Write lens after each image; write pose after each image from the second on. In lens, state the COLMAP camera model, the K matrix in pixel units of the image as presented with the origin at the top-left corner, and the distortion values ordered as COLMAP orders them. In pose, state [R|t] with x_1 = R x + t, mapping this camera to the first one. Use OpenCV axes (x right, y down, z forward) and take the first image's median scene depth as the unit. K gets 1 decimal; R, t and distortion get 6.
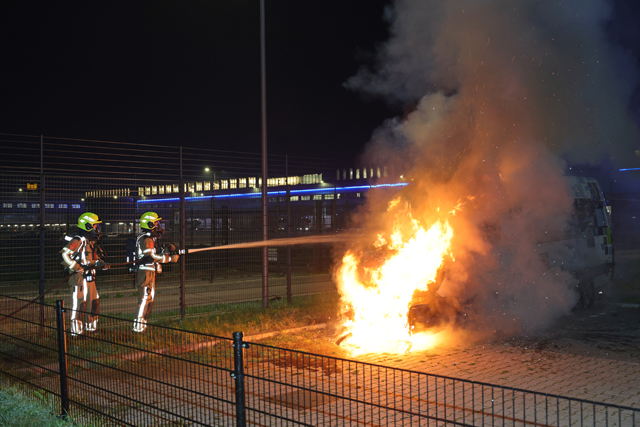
lens RADIAL K [[695.6, 0, 320.0], [0, 695.6, 213.5], [0, 0, 1]] dist [-0.010297, -0.011490]
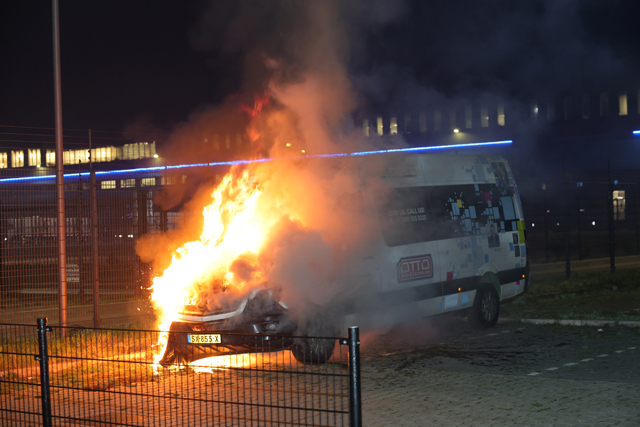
lens RADIAL K [[1181.3, 0, 320.0], [0, 1181.3, 213.5], [0, 0, 1]] dist [0.011837, 0.020632]
pose [[0.990140, -0.017244, 0.139018, 0.009437], [0.016568, 0.999845, 0.006020, 0.000212], [-0.139100, -0.003658, 0.990272, -0.142258]]
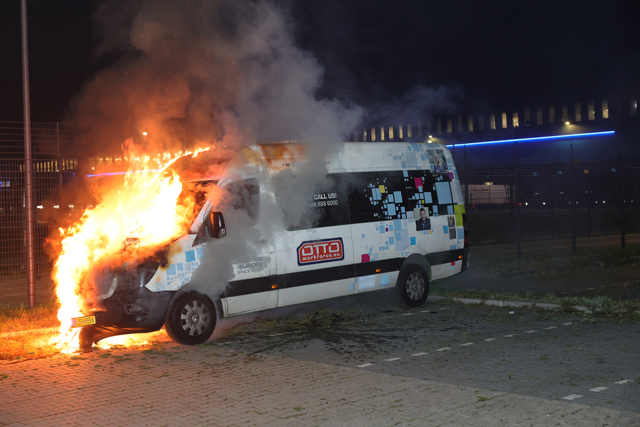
lens RADIAL K [[927.5, 0, 320.0], [0, 927.5, 213.5], [0, 0, 1]] dist [-0.006138, 0.001374]
pose [[0.999446, -0.016352, -0.028974, 0.159016], [0.017148, 0.999477, 0.027433, -0.001293], [0.028510, -0.027915, 0.999204, -0.045040]]
